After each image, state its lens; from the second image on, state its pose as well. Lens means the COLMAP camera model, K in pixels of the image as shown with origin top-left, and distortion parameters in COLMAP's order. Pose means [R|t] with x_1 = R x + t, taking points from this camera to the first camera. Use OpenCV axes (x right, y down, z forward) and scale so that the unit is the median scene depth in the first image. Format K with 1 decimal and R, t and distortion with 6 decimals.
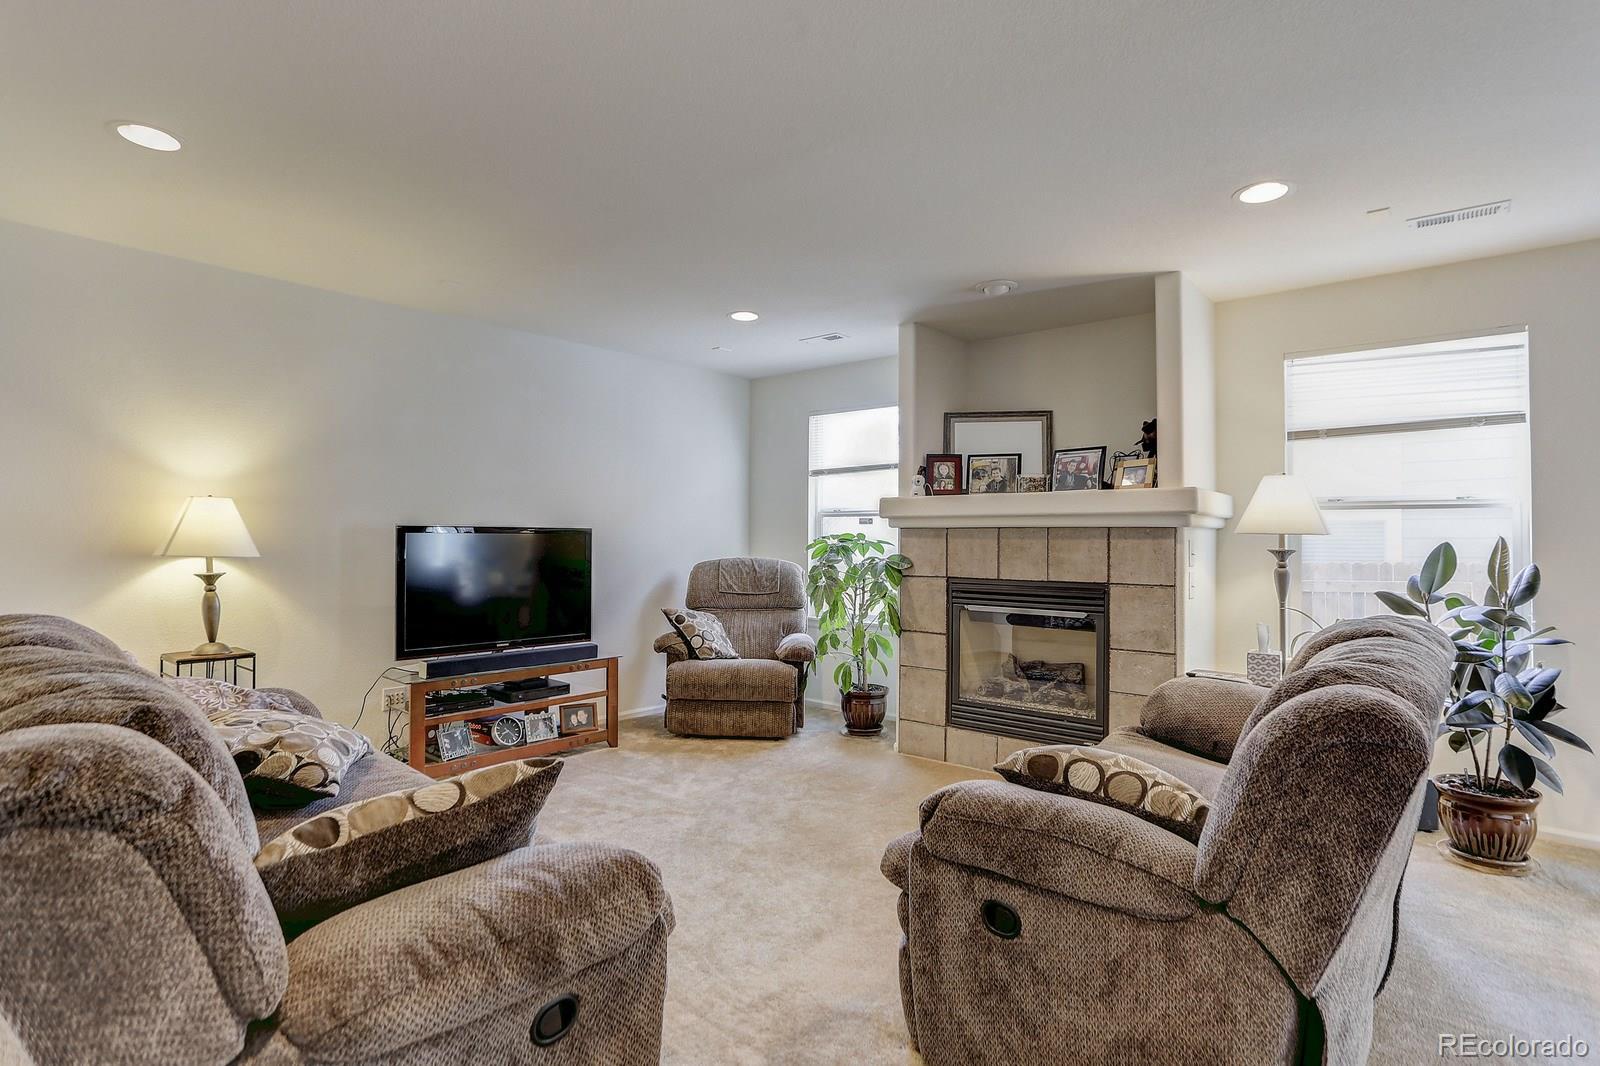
lens RADIAL K [[761.3, 0, 800.0], [0, 761.3, 533.0], [0, 0, 1]] dist [-0.048768, 0.000562]
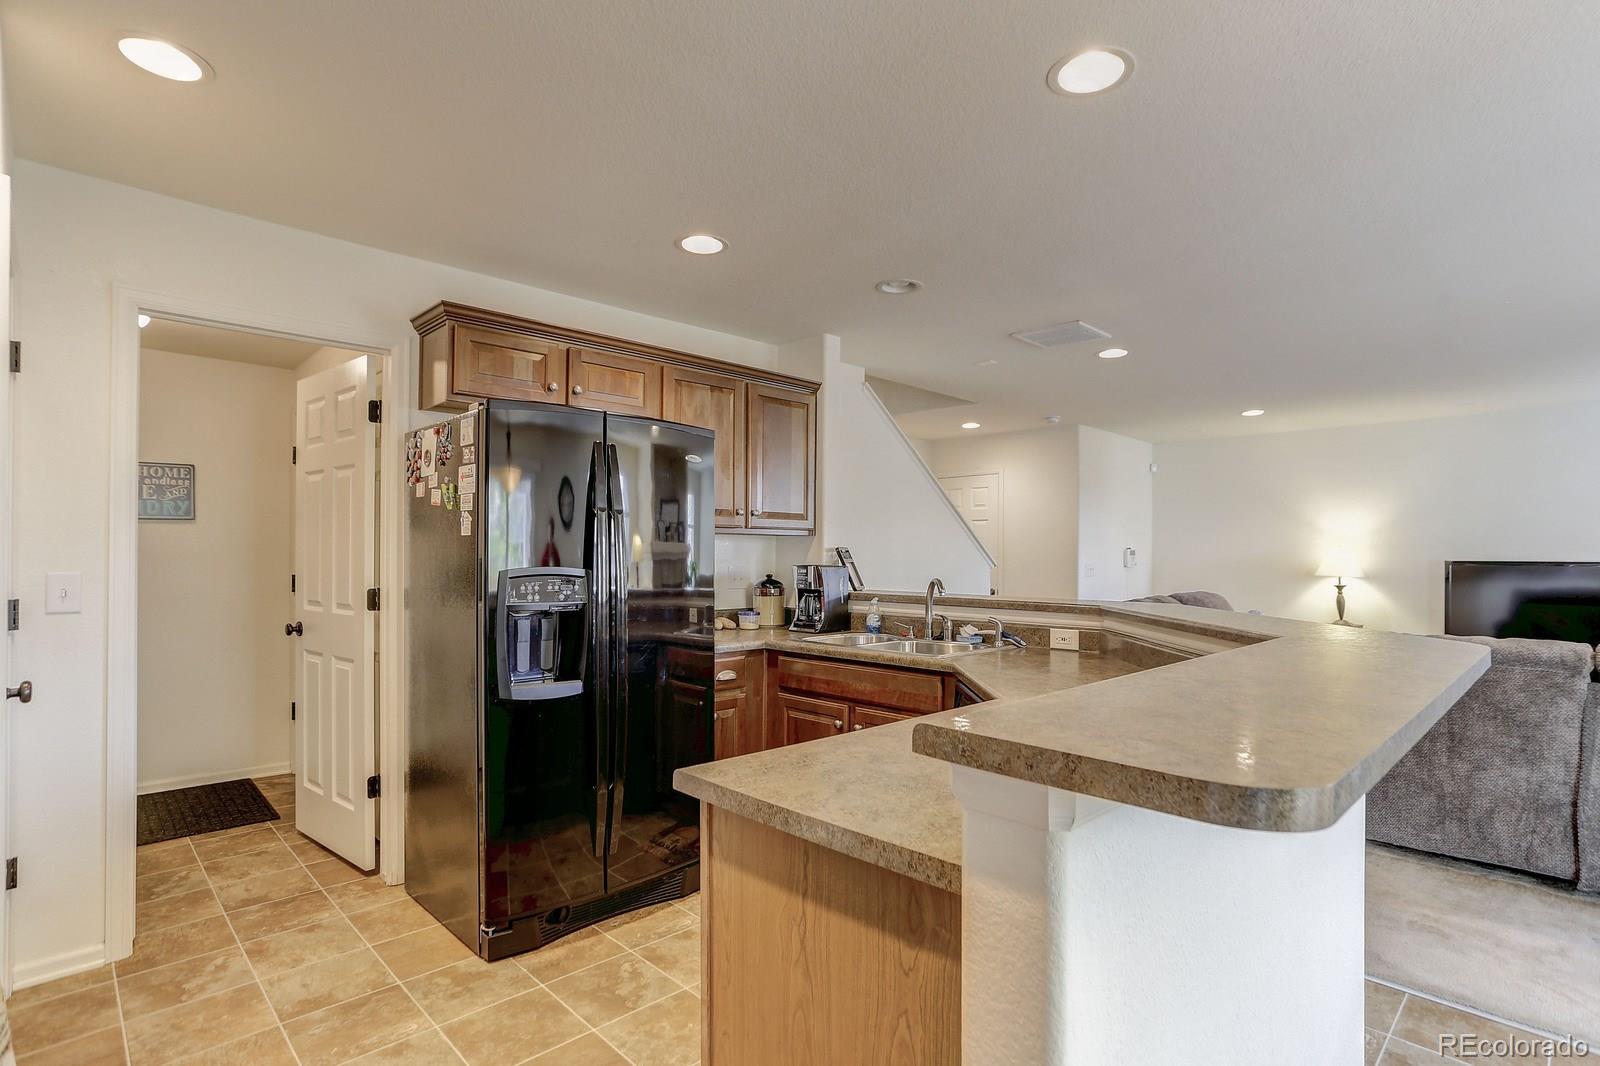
lens RADIAL K [[806.0, 0, 795.6], [0, 806.0, 557.1], [0, 0, 1]] dist [-0.000417, -0.000067]
pose [[-0.088699, -0.003964, -0.996051, 1.098410], [0.005273, 0.999976, -0.004449, -0.013129], [0.996045, -0.005647, -0.088676, -0.193299]]
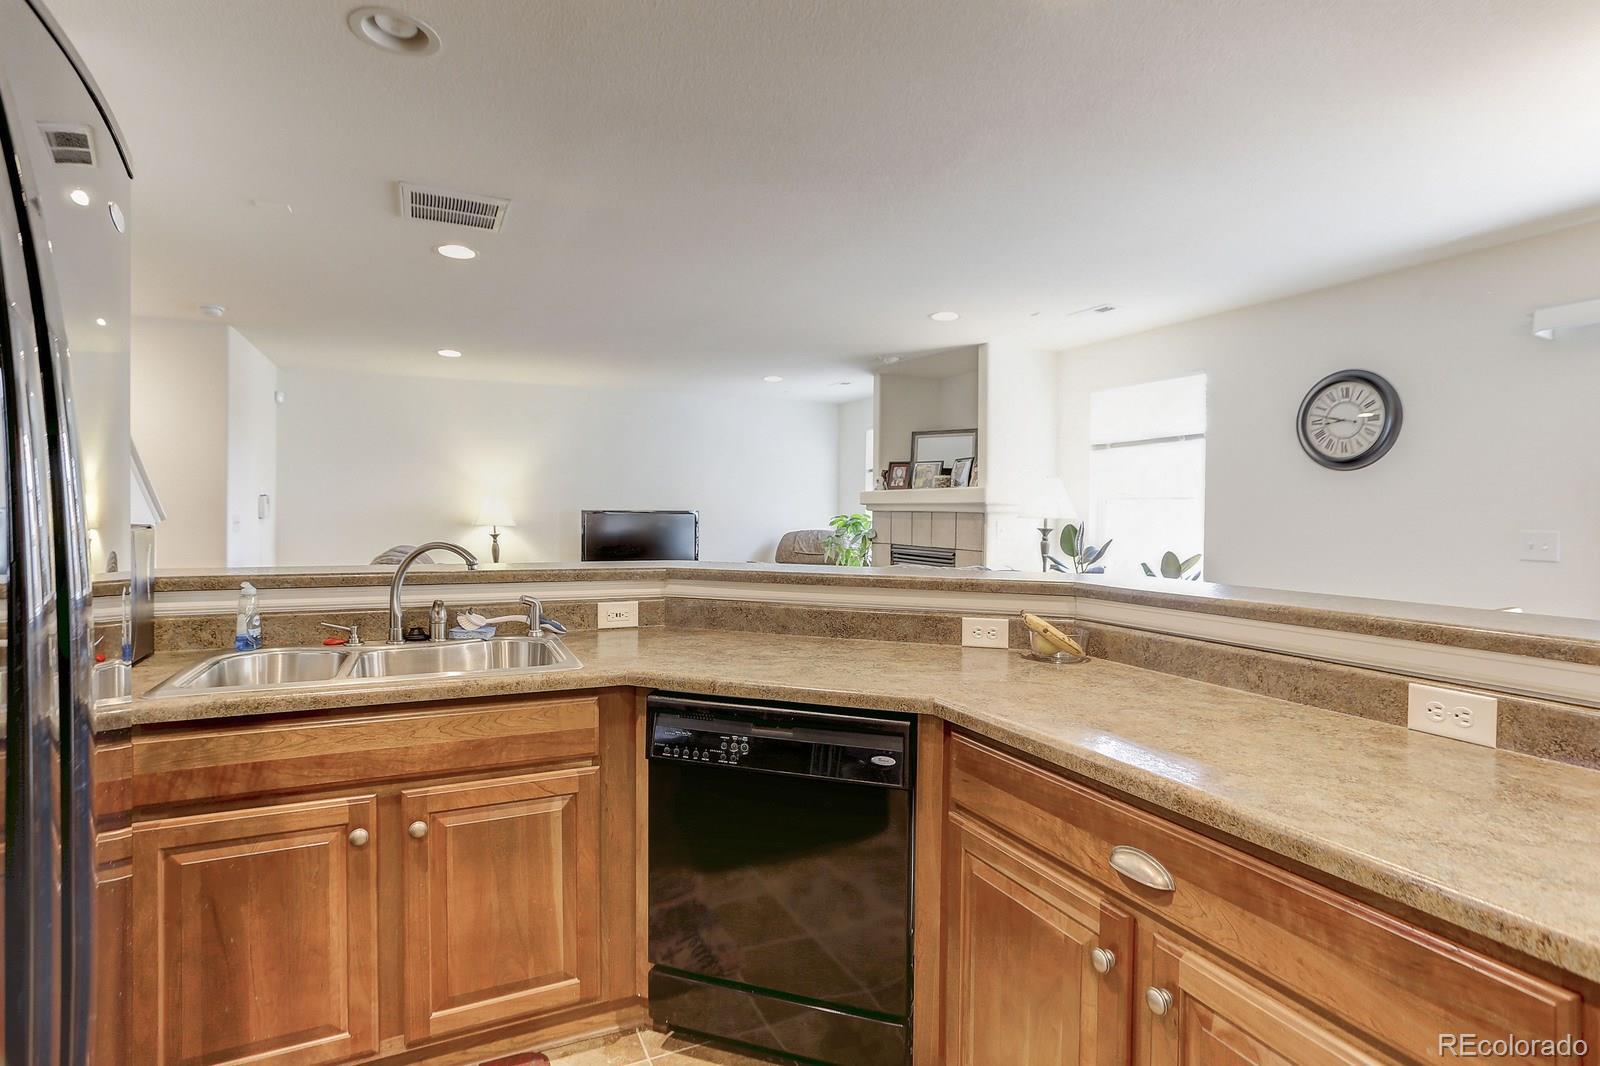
lens RADIAL K [[788.0, 0, 817.0], [0, 788.0, 517.3], [0, 0, 1]] dist [-0.052307, 0.025153]
pose [[0.917822, 0.005662, -0.396952, 0.665687], [-0.000213, 0.999905, 0.013771, -0.016726], [0.396992, -0.012554, 0.917736, -0.483269]]
